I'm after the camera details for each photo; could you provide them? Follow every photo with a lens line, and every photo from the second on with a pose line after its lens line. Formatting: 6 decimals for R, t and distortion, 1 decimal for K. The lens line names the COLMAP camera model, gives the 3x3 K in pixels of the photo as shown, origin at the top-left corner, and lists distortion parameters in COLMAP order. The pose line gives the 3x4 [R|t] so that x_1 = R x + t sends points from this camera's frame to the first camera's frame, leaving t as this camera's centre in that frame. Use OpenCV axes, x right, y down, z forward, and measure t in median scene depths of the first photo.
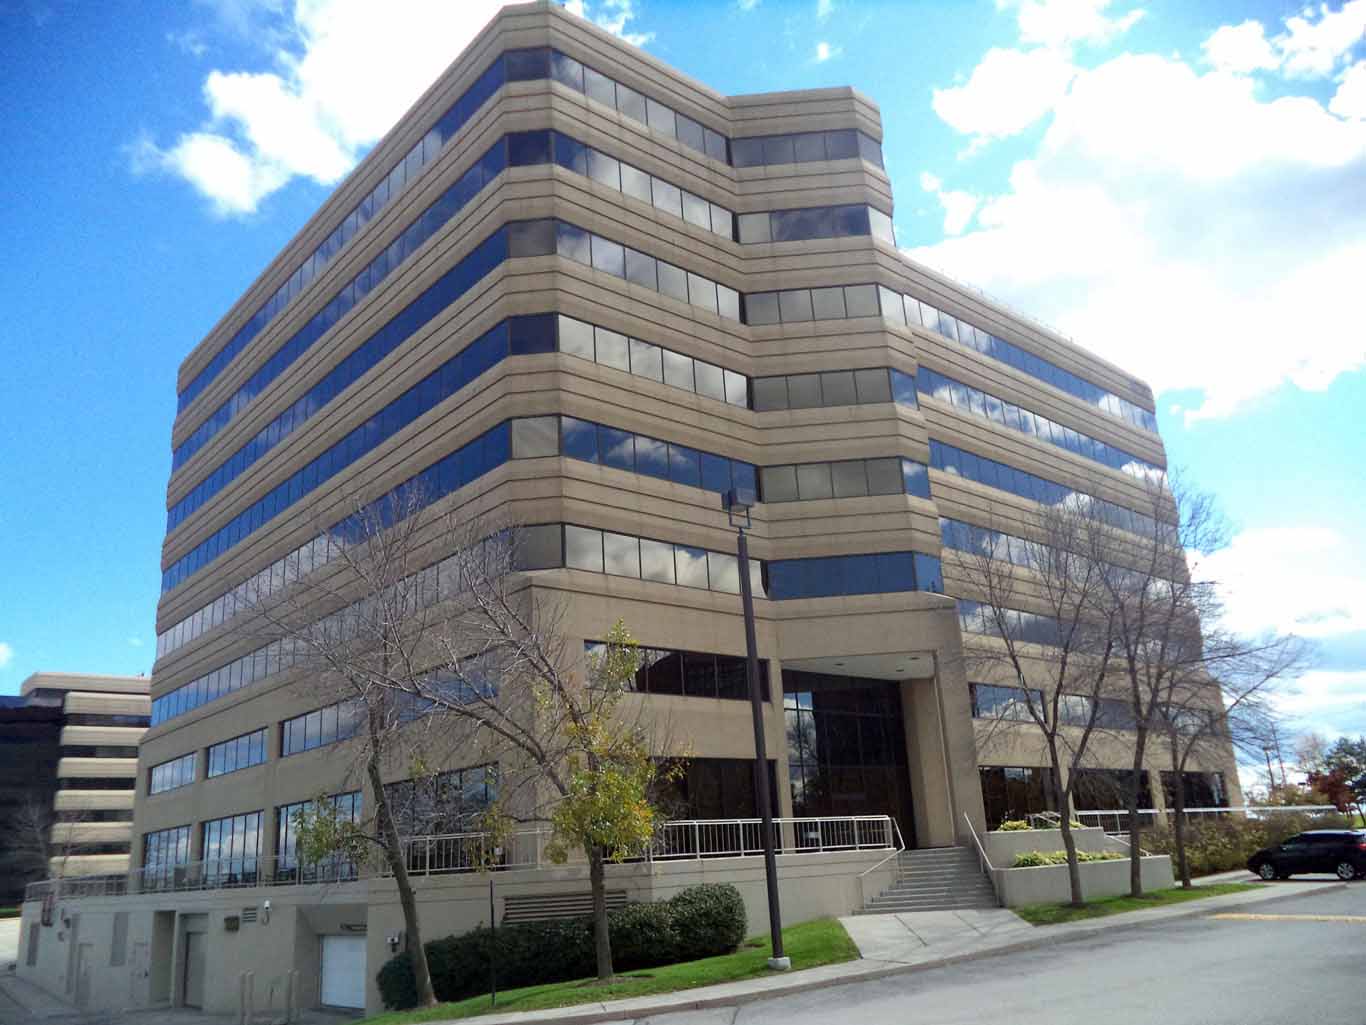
lens RADIAL K [[1077.9, 0, 683.0], [0, 1077.9, 512.5], [0, 0, 1]] dist [0.049638, 0.002155]
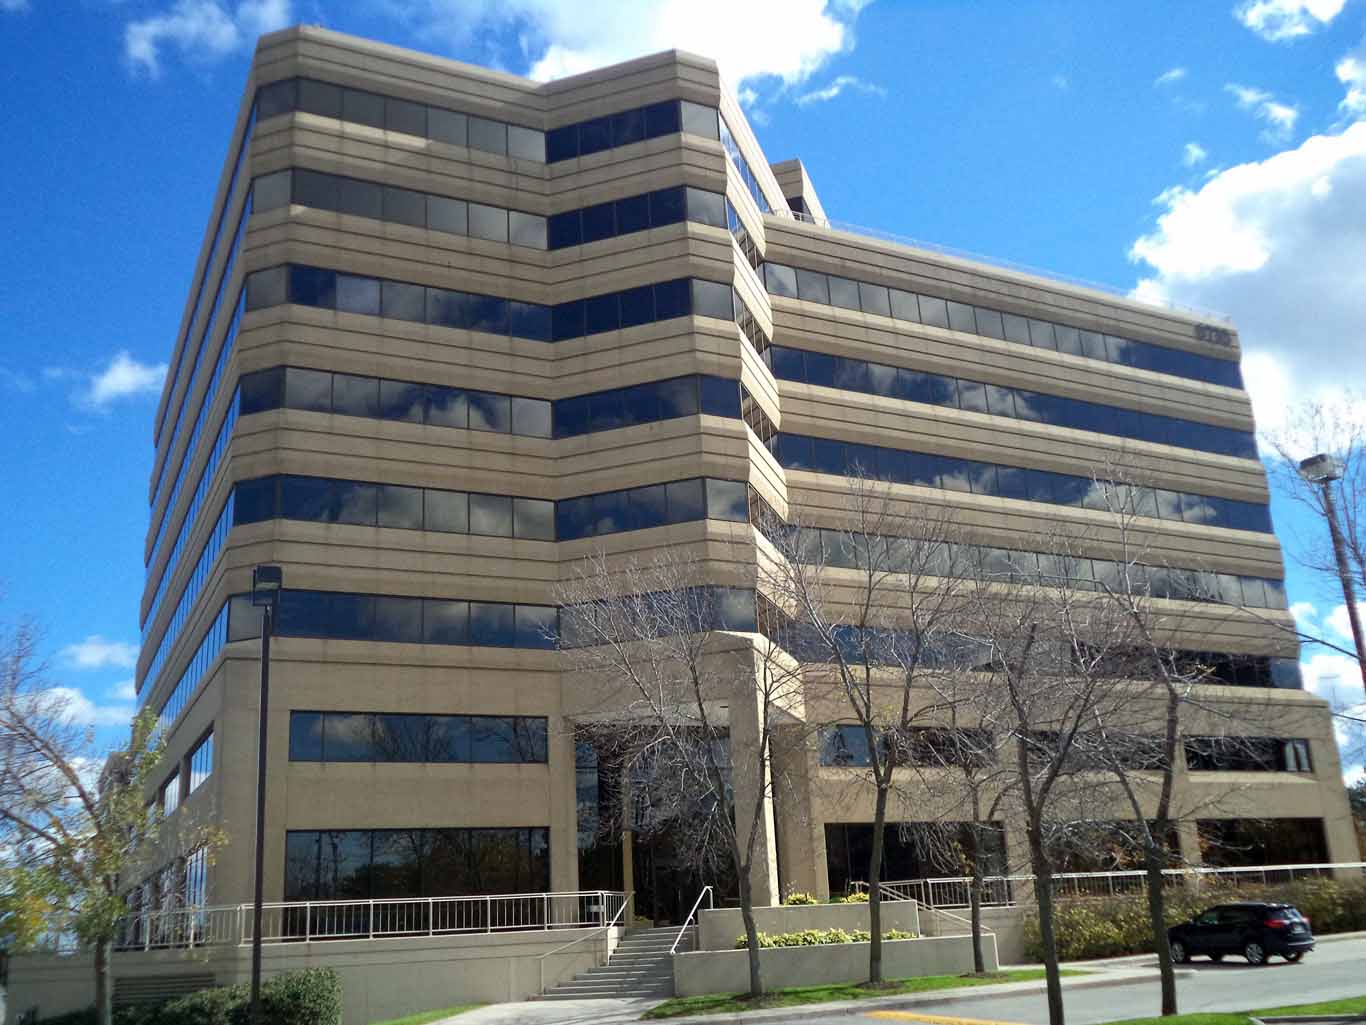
lens RADIAL K [[1312.1, 0, 683.0], [0, 1312.1, 512.5], [0, 0, 1]] dist [-0.080841, 0.262615]
pose [[0.964688, -0.067469, -0.254608, 0.463133], [0.071948, 0.997374, 0.008311, -0.033898], [0.253378, -0.026336, 0.967009, -0.022853]]
